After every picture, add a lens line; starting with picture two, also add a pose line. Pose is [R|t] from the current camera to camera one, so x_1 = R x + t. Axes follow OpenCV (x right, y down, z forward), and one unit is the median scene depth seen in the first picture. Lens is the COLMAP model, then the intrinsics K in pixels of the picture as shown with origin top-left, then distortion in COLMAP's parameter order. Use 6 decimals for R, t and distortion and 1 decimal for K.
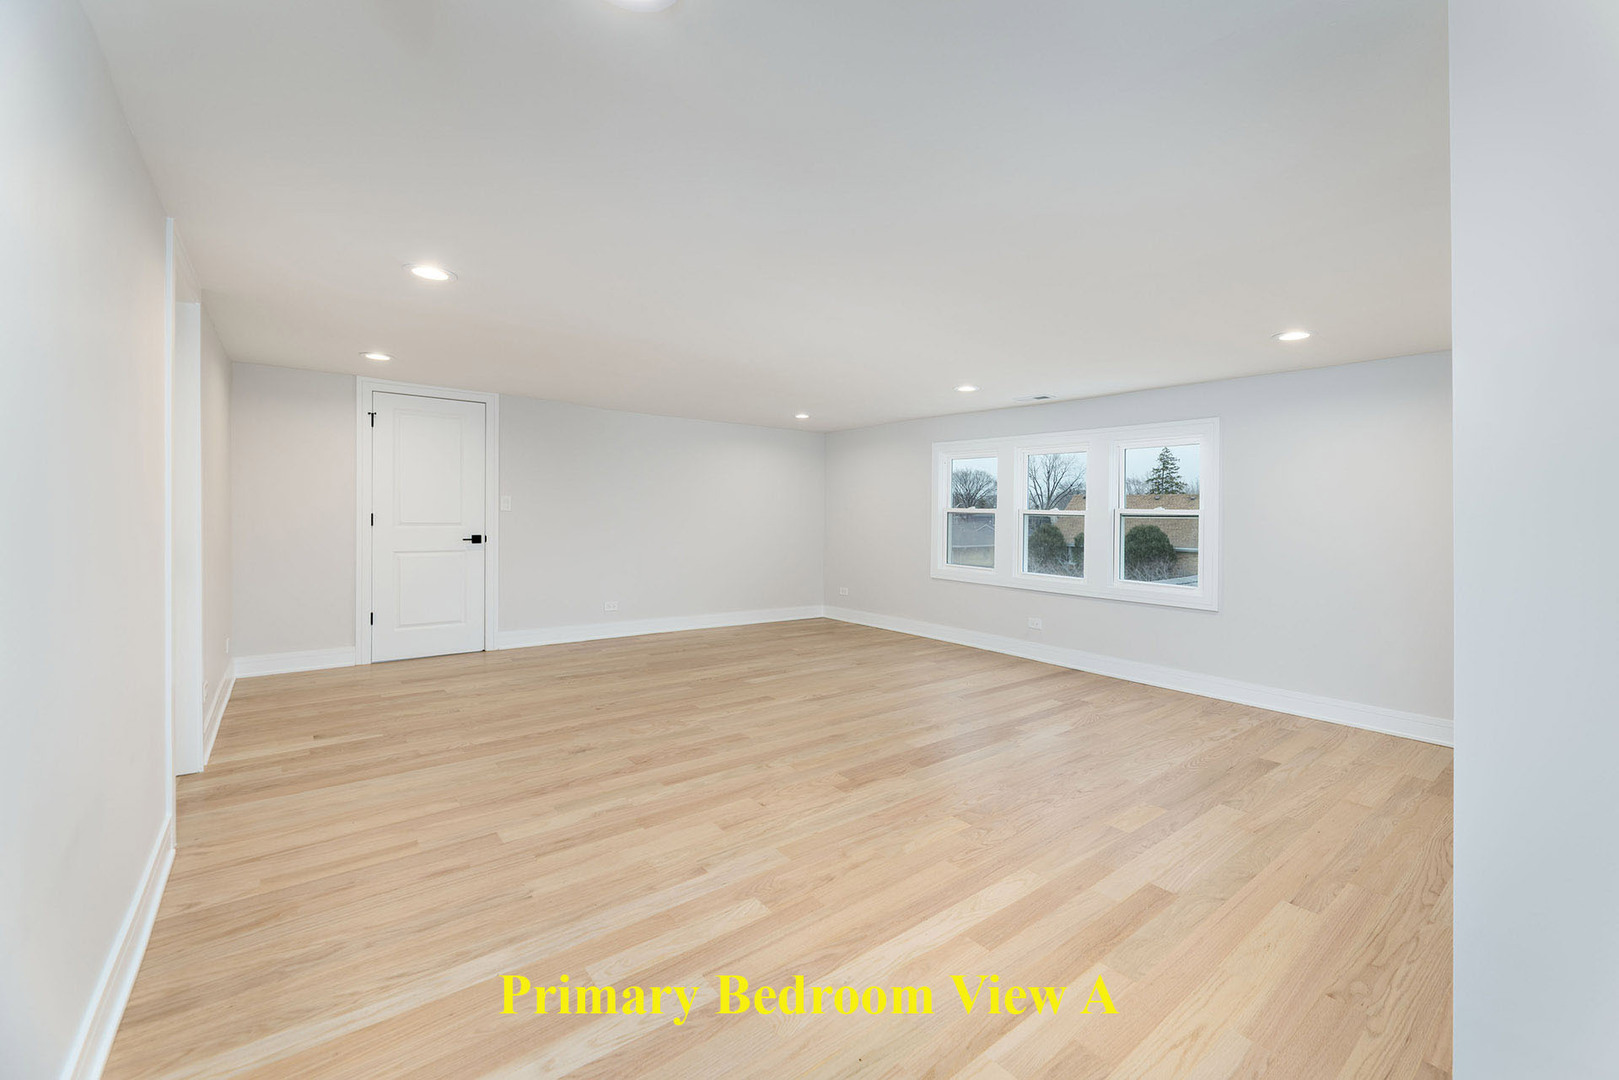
lens RADIAL K [[655.3, 0, 836.4], [0, 655.3, 519.6], [0, 0, 1]] dist [-0.000737, -0.000176]
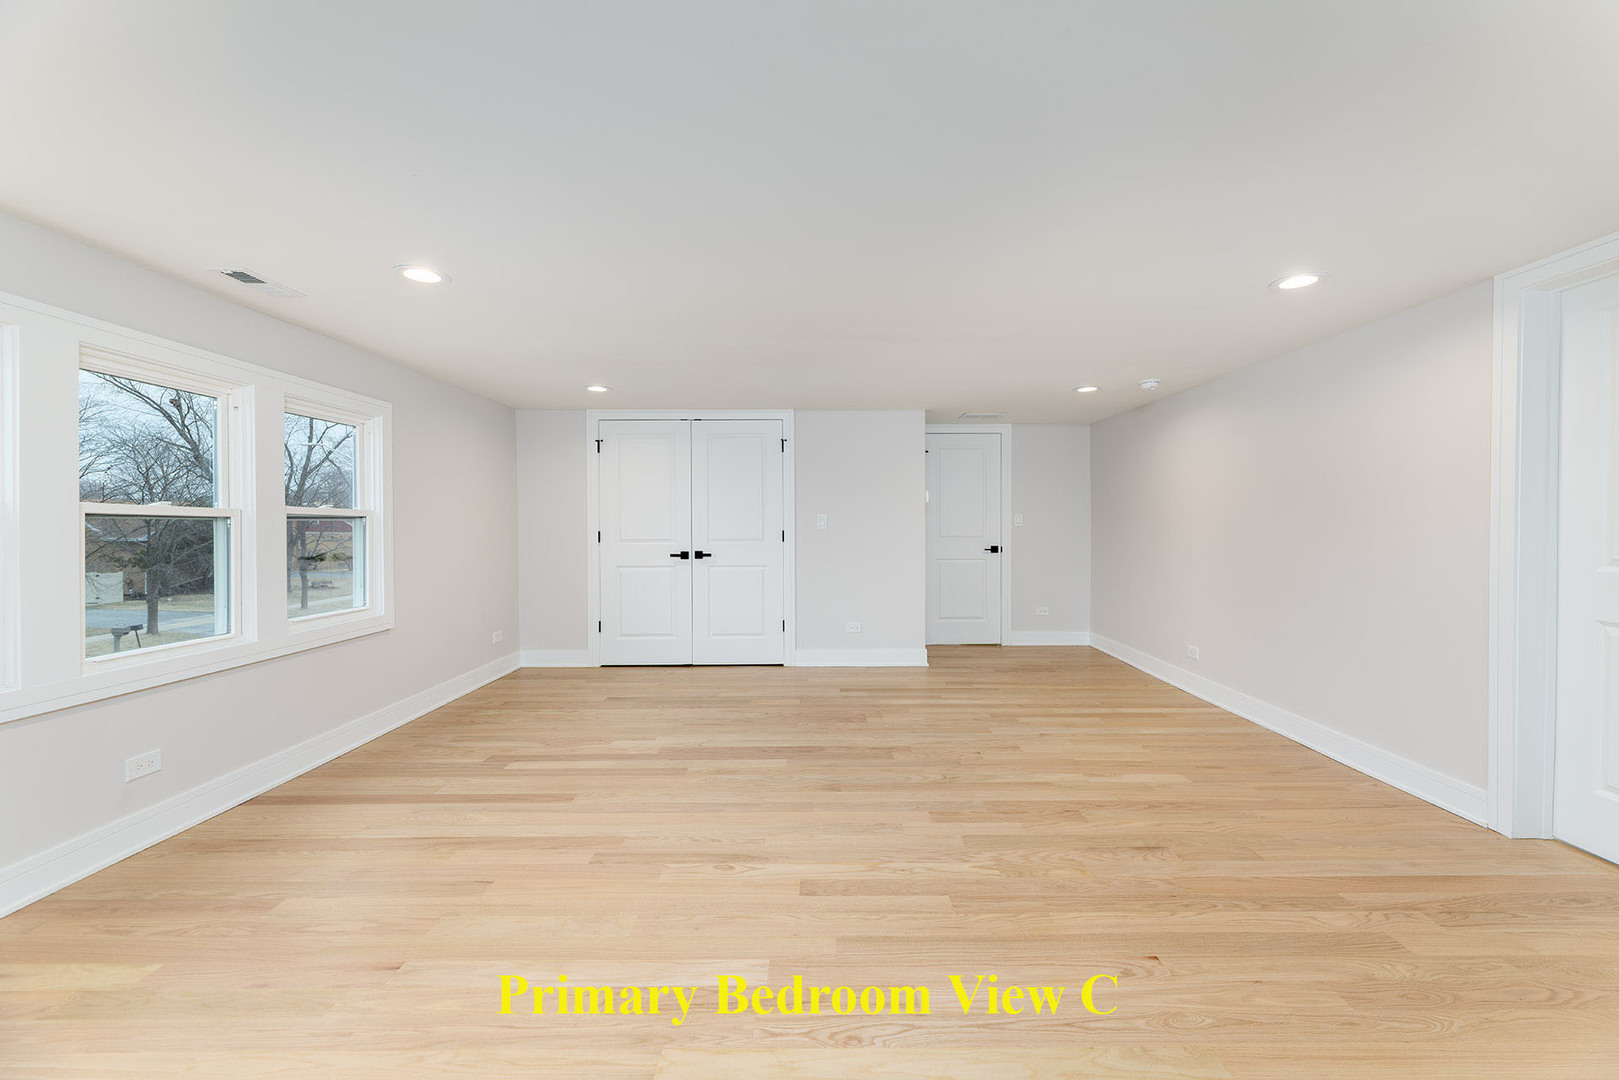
lens RADIAL K [[655.3, 0, 835.4], [0, 655.3, 519.4], [0, 0, 1]] dist [-0.000737, -0.000176]
pose [[-0.783377, -0.014276, 0.621383, -0.496229], [-0.009881, 0.999896, 0.010516, -0.022159], [-0.621469, 0.002098, -0.783436, 1.585039]]
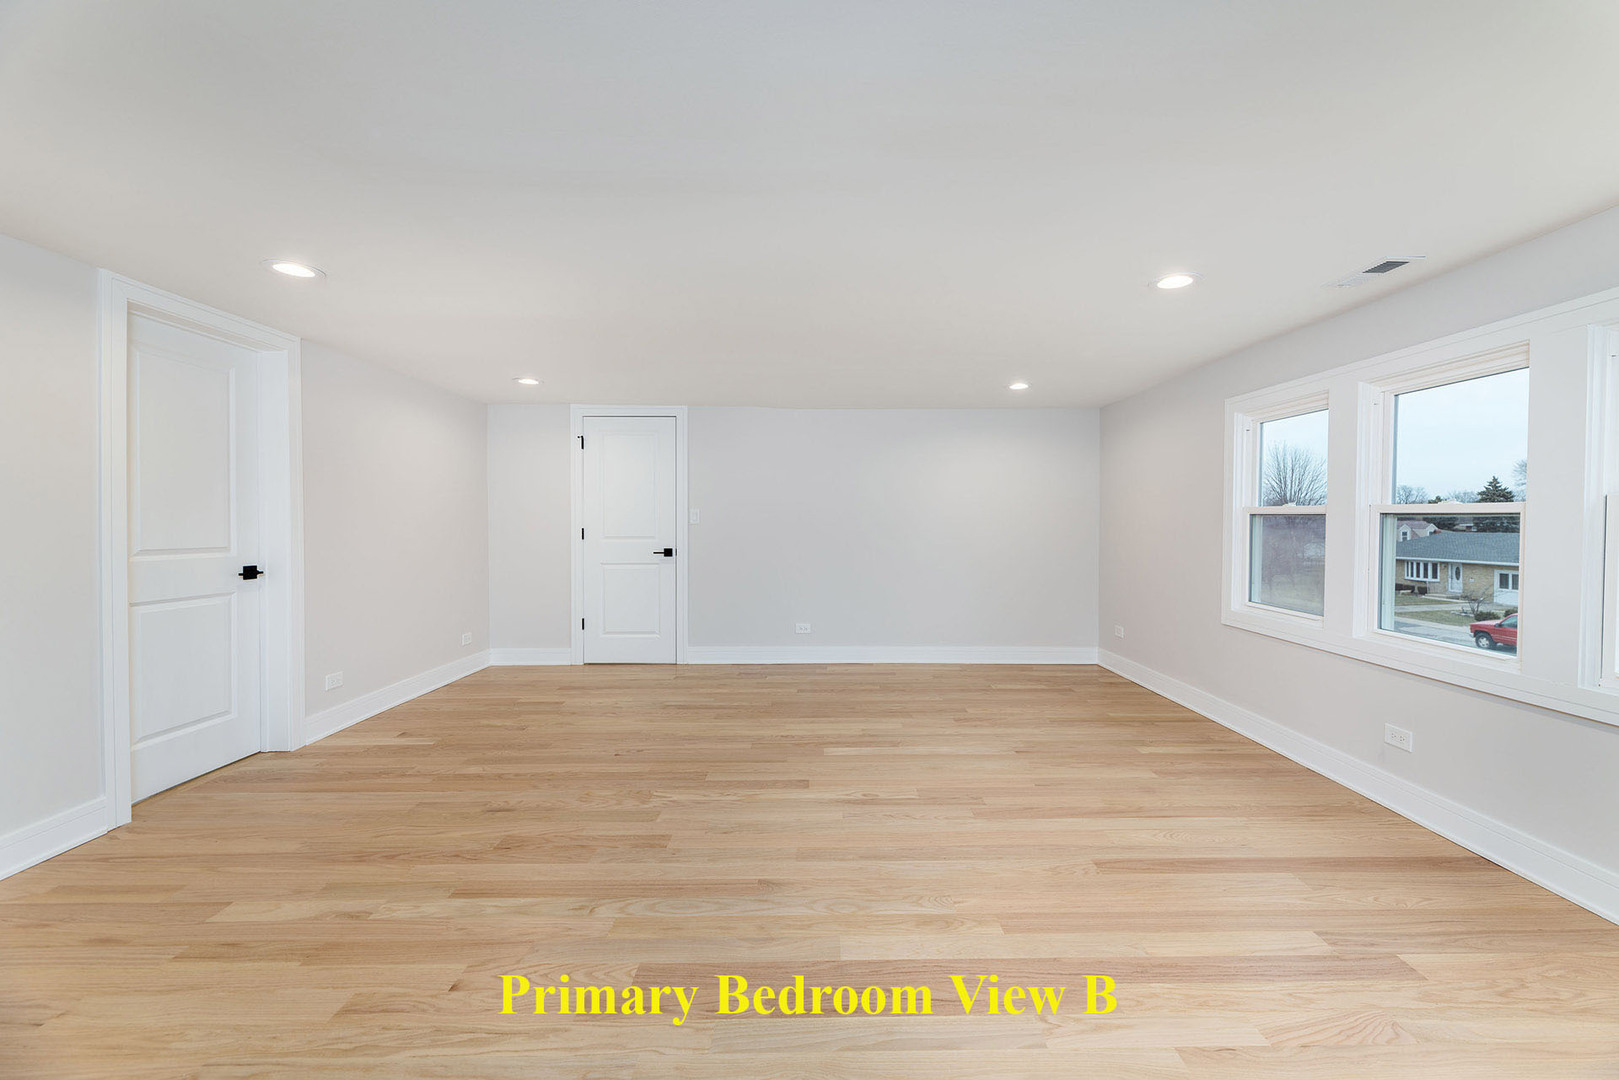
lens RADIAL K [[655.3, 0, 838.5], [0, 655.3, 544.8], [0, 0, 1]] dist [-0.000737, -0.000176]
pose [[0.788433, 0.004241, -0.615106, 0.409830], [0.009499, 0.999773, 0.019069, 0.002294], [0.615047, -0.020877, 0.788214, 0.540853]]
